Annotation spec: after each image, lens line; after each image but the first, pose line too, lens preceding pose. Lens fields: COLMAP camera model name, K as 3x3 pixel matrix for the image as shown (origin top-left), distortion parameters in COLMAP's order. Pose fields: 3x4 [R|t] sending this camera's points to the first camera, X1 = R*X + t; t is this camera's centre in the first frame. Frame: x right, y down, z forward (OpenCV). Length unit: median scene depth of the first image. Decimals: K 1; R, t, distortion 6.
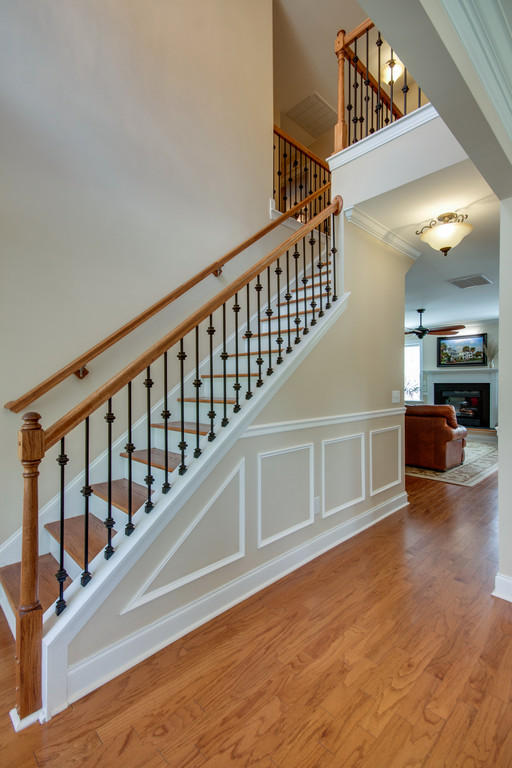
lens RADIAL K [[351.2, 0, 252.7], [0, 351.2, 386.2], [0, 0, 1]] dist [0.013357, -0.000192]
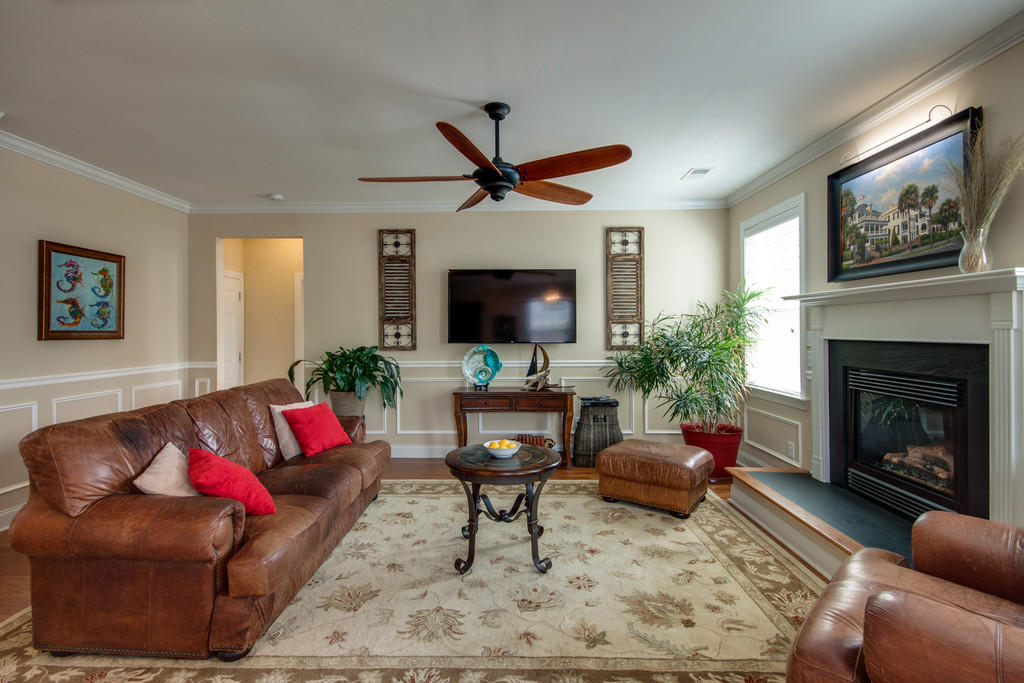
lens RADIAL K [[484.2, 0, 505.6], [0, 484.2, 331.3], [0, 0, 1]] dist [0.017224, -0.000472]
pose [[0.707314, 0.002850, -0.706894, 0.654531], [-0.006166, 0.999979, -0.002139, -0.013570], [0.706873, 0.005872, 0.707316, 0.580848]]
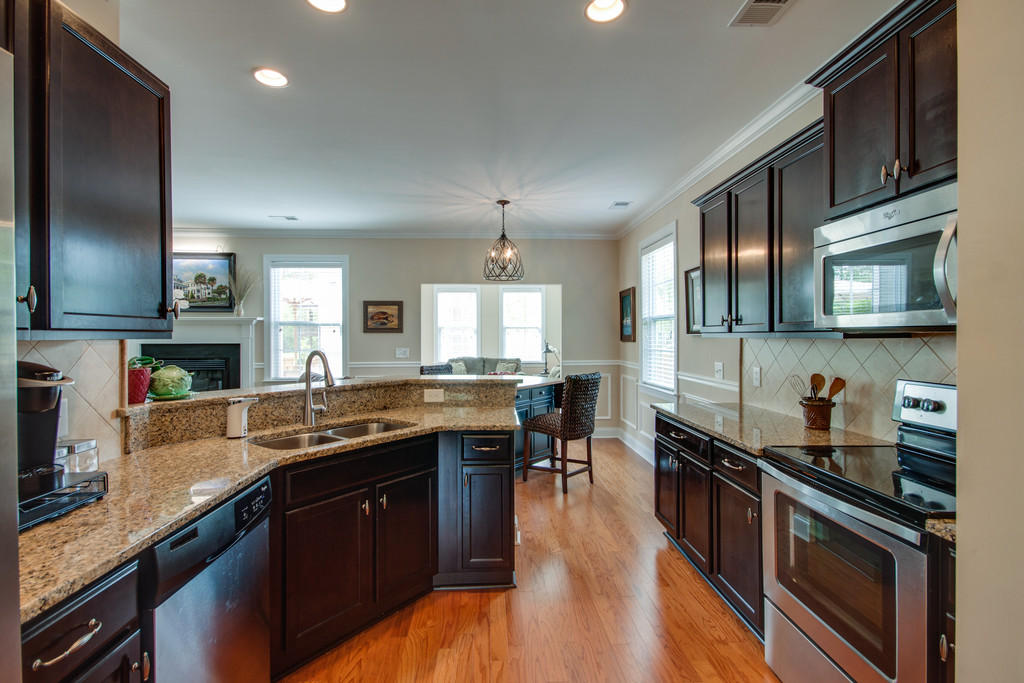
lens RADIAL K [[472.0, 0, 511.3], [0, 472.0, 336.6], [0, 0, 1]] dist [0.016993, 0.000223]
pose [[0.654495, 0.001400, 0.756065, 0.374922], [0.008316, 0.999924, -0.009050, -0.008815], [-0.756021, 0.012211, 0.654434, 0.183047]]
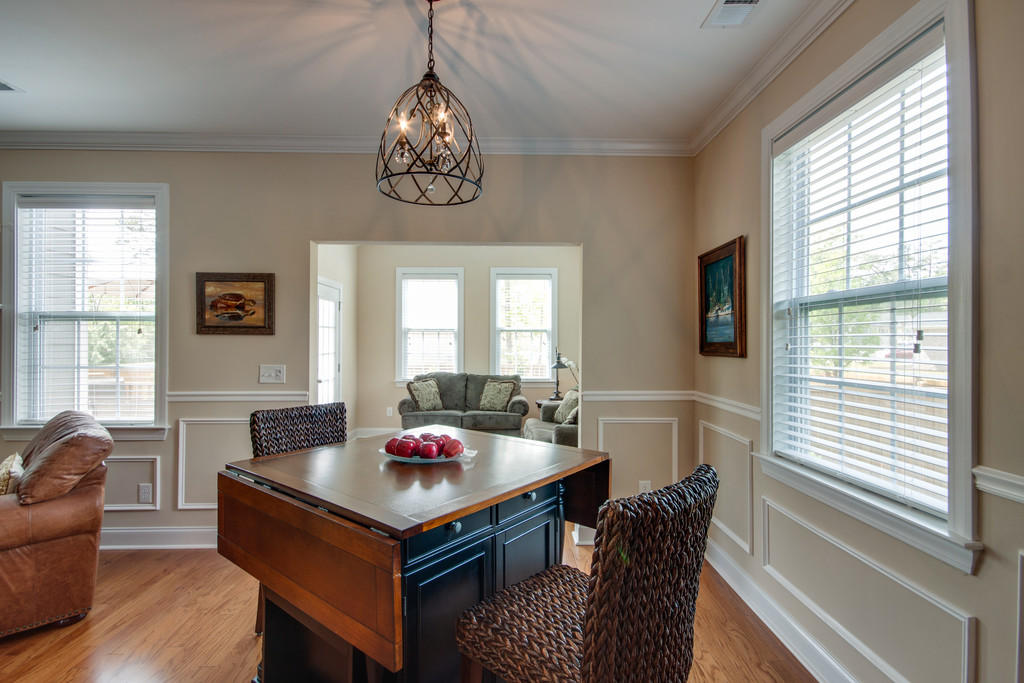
lens RADIAL K [[478.9, 0, 508.9], [0, 478.9, 342.1], [0, 0, 1]] dist [0.021621, 0.000469]
pose [[0.685582, 0.006641, 0.727965, 0.670593], [0.001511, 0.999943, -0.010545, -0.012730], [-0.727994, 0.008329, 0.685533, 0.390220]]
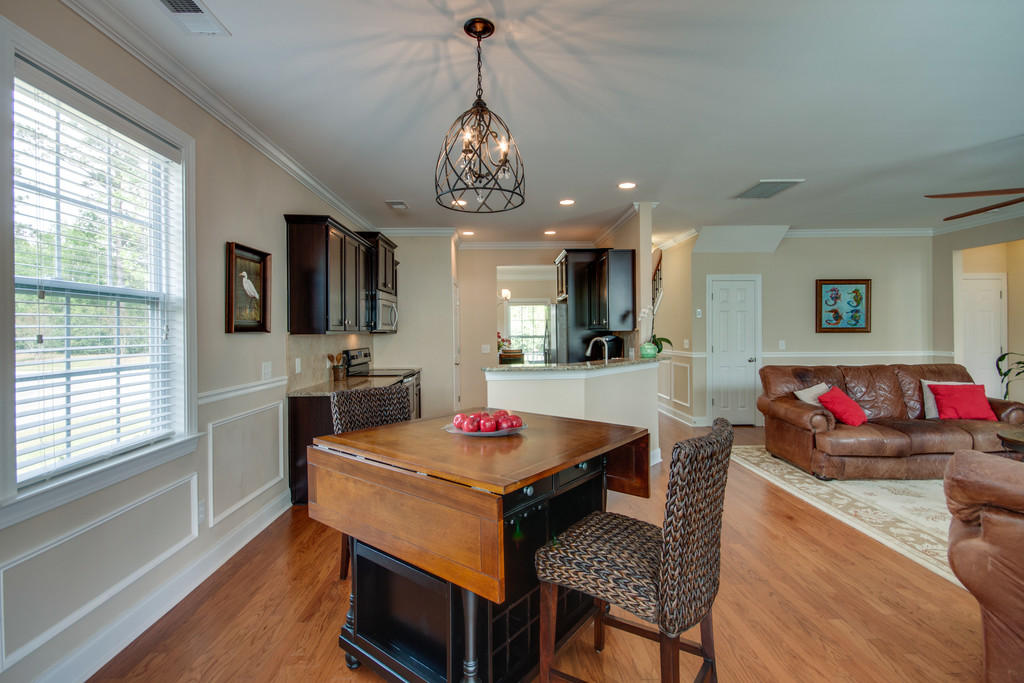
lens RADIAL K [[474.6, 0, 508.0], [0, 474.6, 329.6], [0, 0, 1]] dist [0.019336, 0.000159]
pose [[-0.674897, 0.008276, -0.737865, 0.990326], [0.004554, 0.999965, 0.007051, -0.017488], [0.737898, 0.001398, -0.674911, 0.756119]]
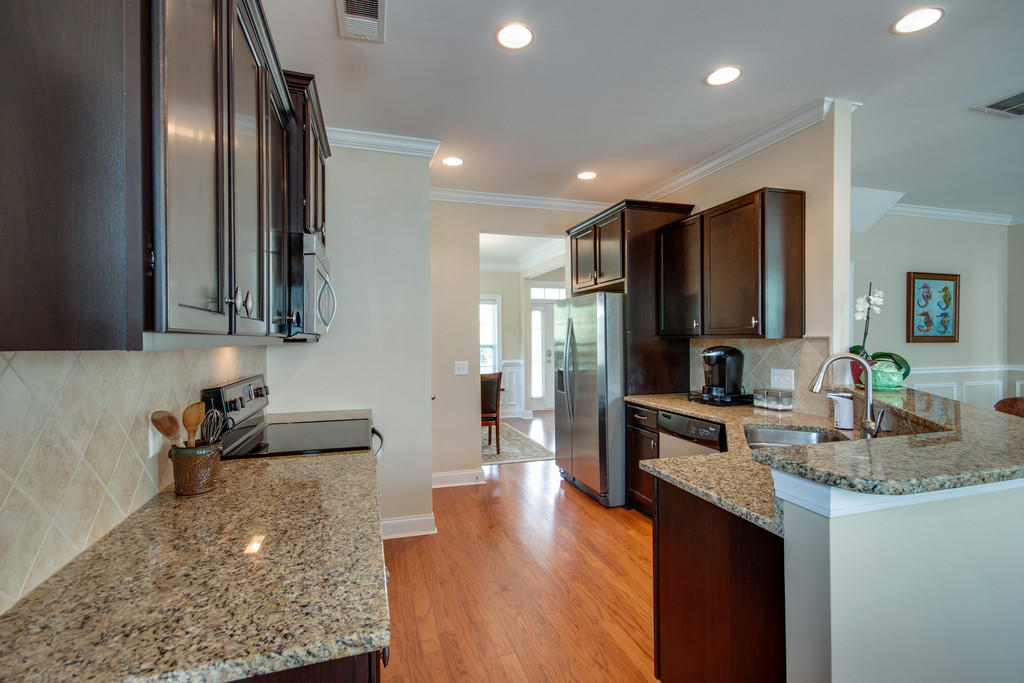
lens RADIAL K [[472.0, 0, 511.3], [0, 472.0, 336.6], [0, 0, 1]] dist [0.016993, 0.000223]
pose [[-0.444117, 0.004852, -0.895956, 0.817916], [-0.003519, 0.999968, 0.007159, -0.013990], [0.895962, 0.006332, -0.444085, 0.415517]]
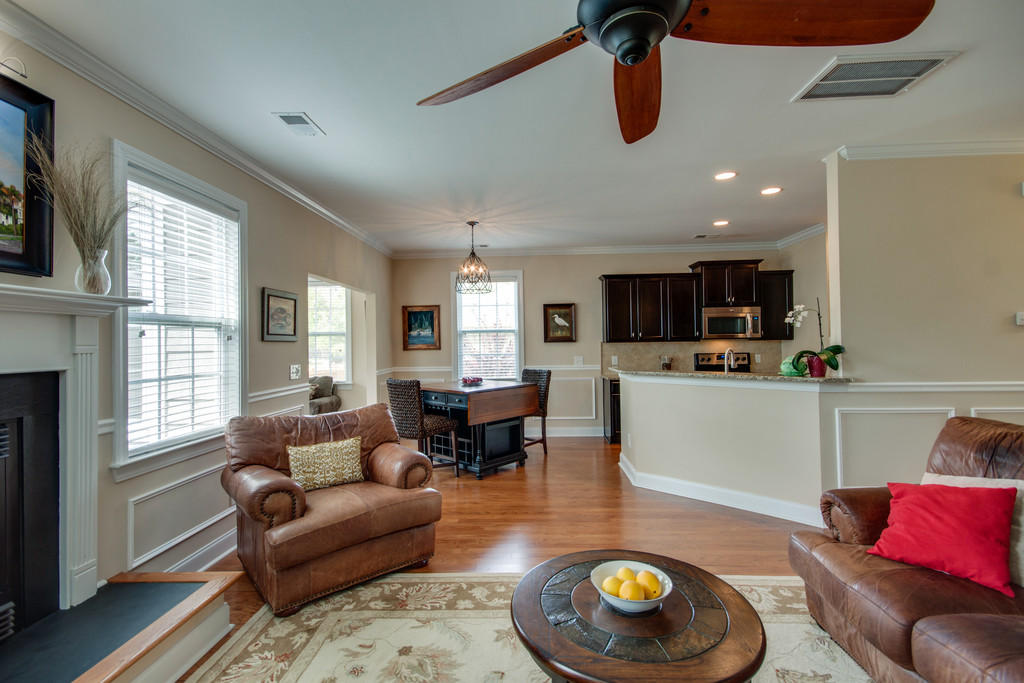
lens RADIAL K [[472.0, 0, 511.3], [0, 472.0, 336.6], [0, 0, 1]] dist [0.016993, 0.000223]
pose [[-0.686070, 0.025293, 0.727095, 0.309538], [0.026546, 0.999600, -0.009725, -0.017426], [-0.727051, 0.012630, -0.686468, 0.972868]]
